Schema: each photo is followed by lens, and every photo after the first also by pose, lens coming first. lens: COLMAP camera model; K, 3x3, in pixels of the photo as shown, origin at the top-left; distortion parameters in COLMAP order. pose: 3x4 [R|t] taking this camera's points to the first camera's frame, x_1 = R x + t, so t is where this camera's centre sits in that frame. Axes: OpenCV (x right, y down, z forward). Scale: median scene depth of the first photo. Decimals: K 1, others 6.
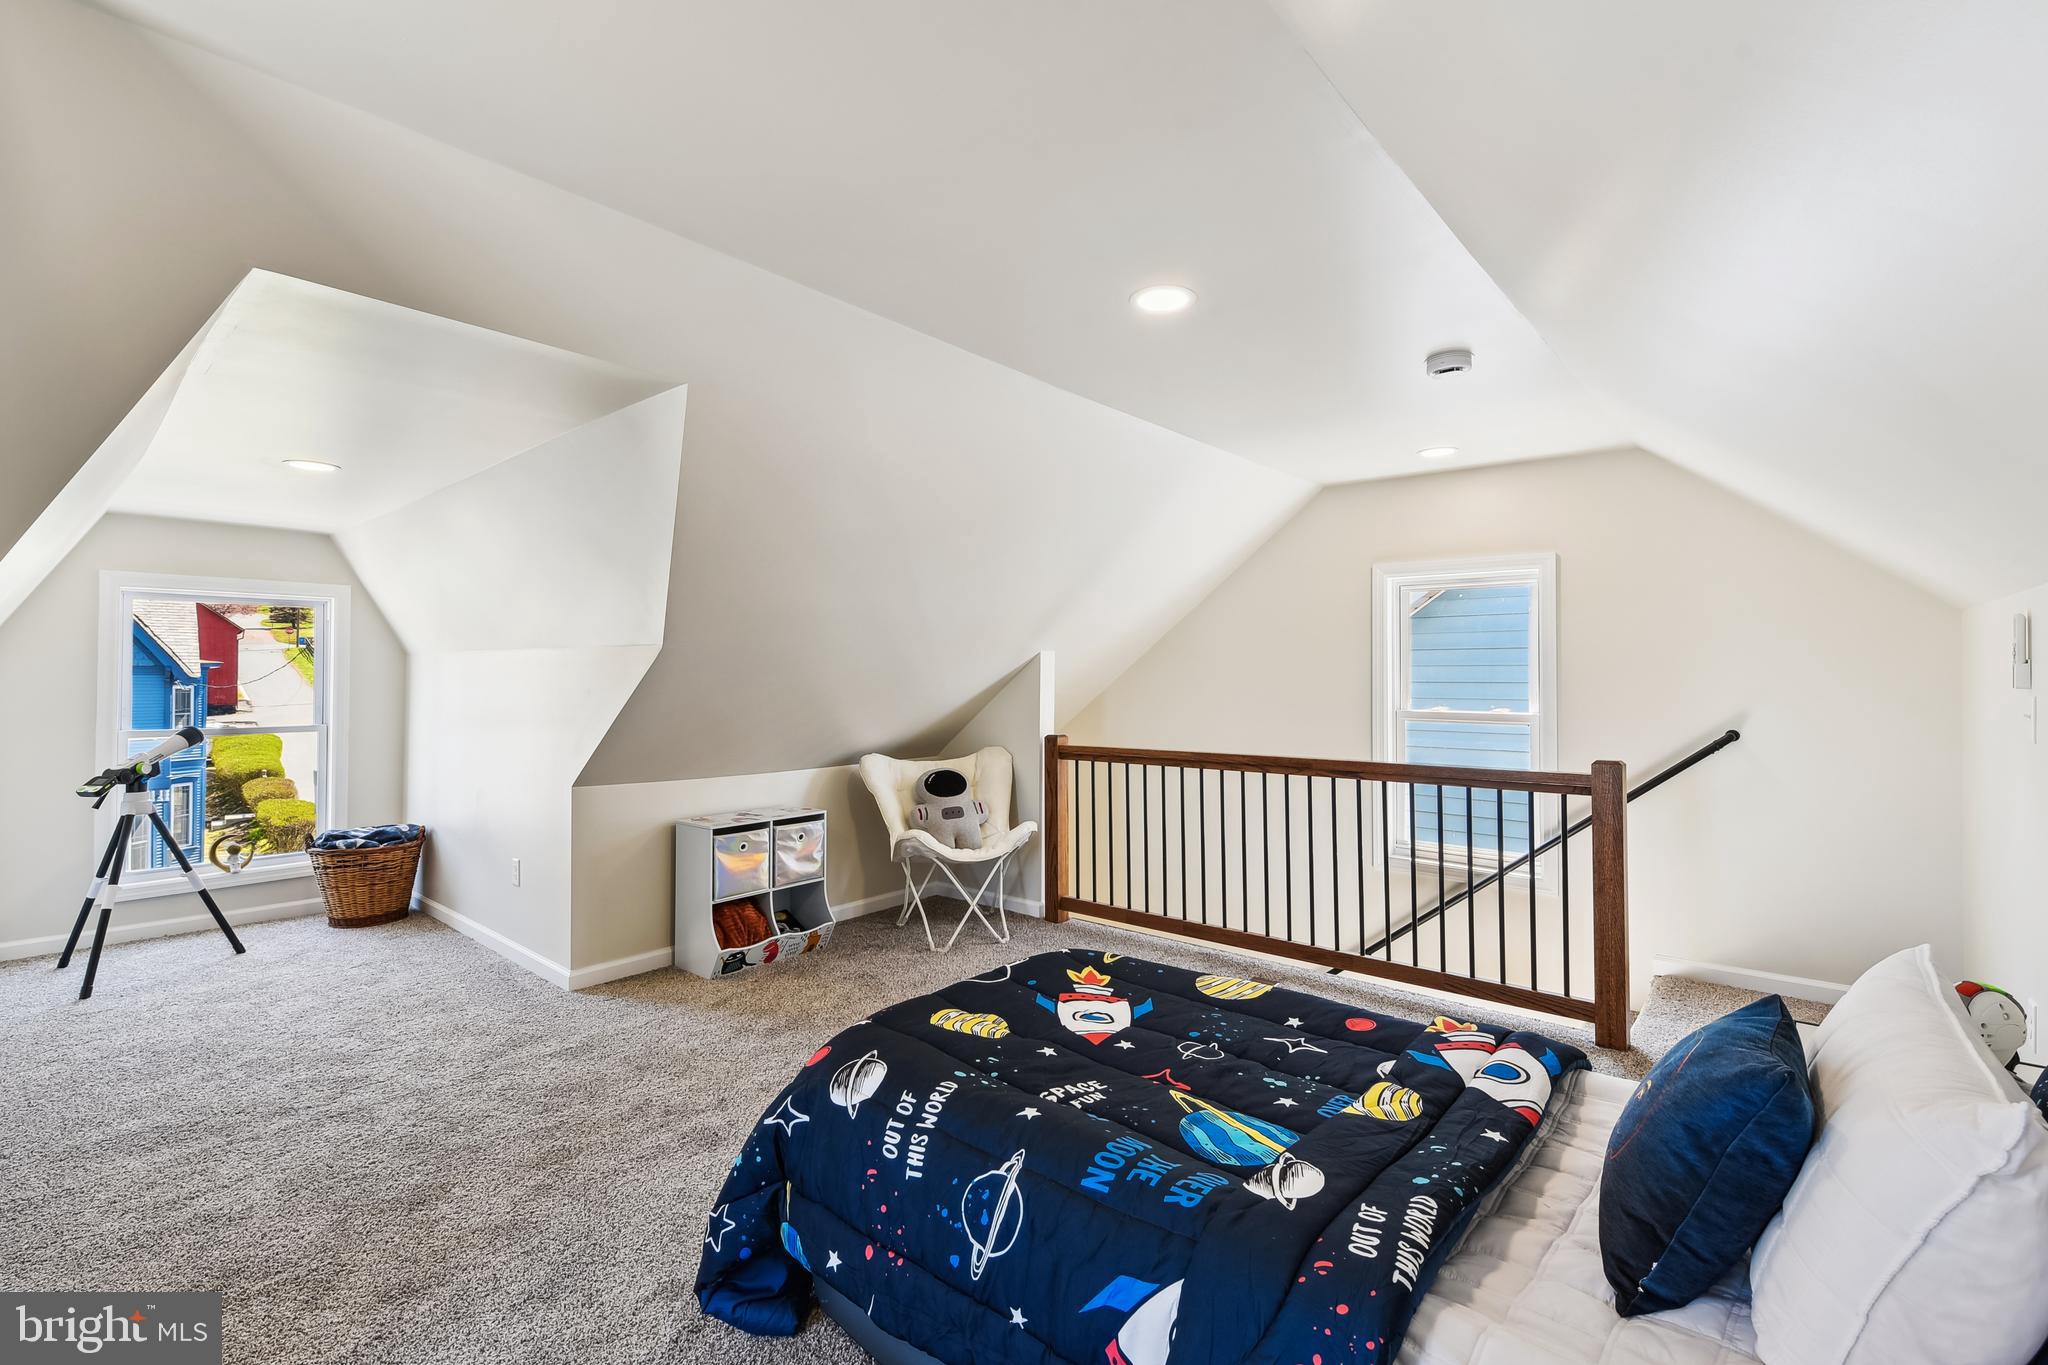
lens RADIAL K [[900.1, 0, 1030.8], [0, 900.1, 676.6], [0, 0, 1]] dist [-0.000839, -0.000388]
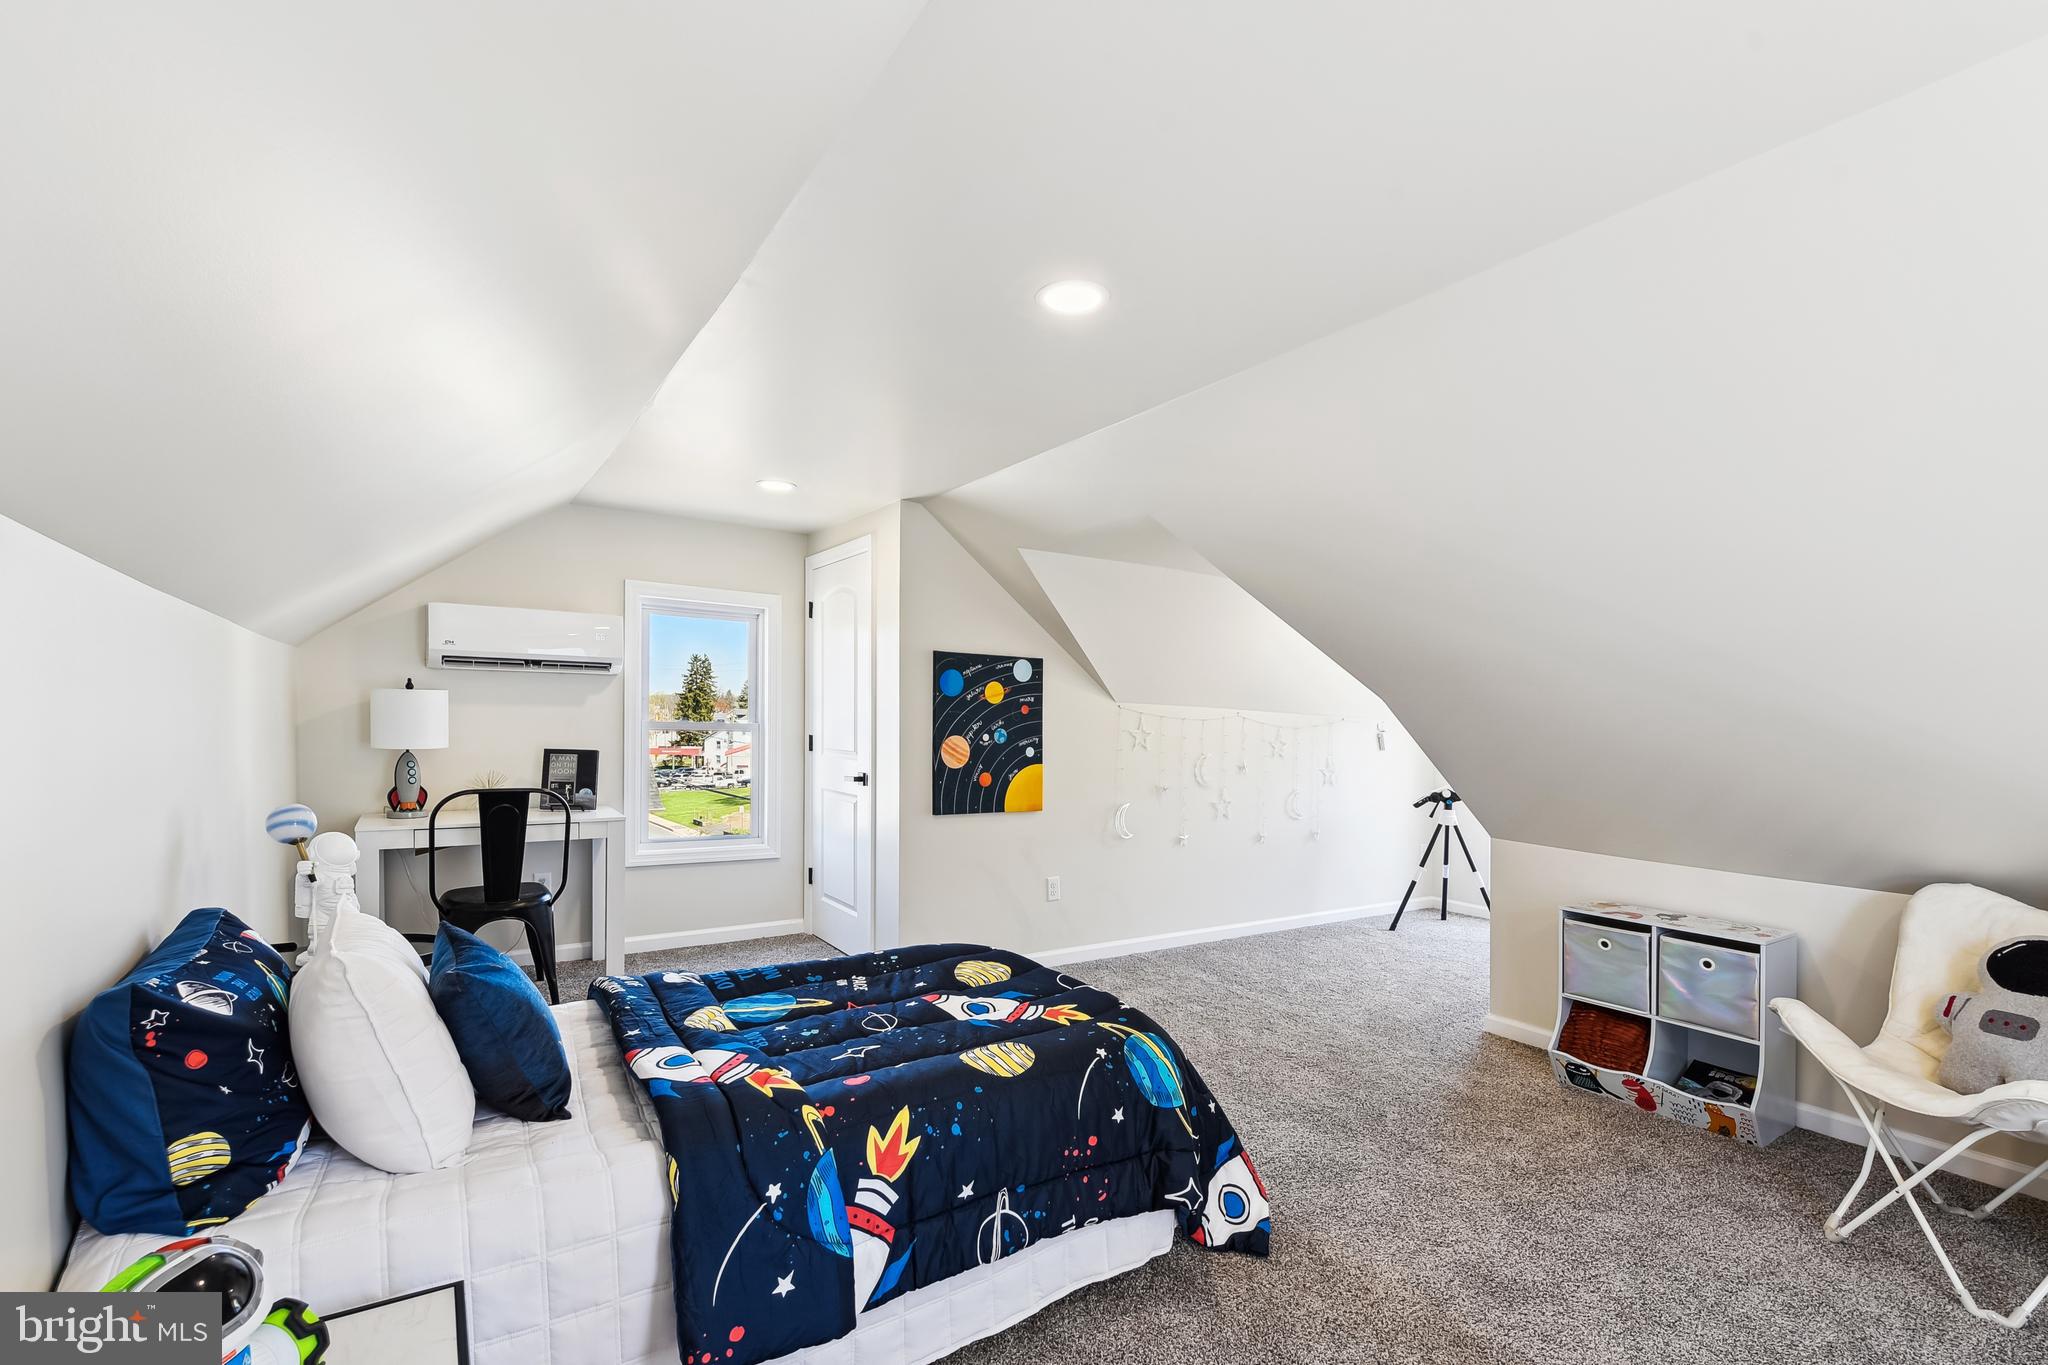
lens RADIAL K [[900.1, 0, 1030.8], [0, 900.1, 676.6], [0, 0, 1]] dist [-0.000839, -0.000388]
pose [[-0.262175, -0.052458, -0.963593, 1.115623], [-0.028288, 0.998510, -0.046662, -0.005186], [0.964606, 0.015024, -0.263269, 1.254141]]
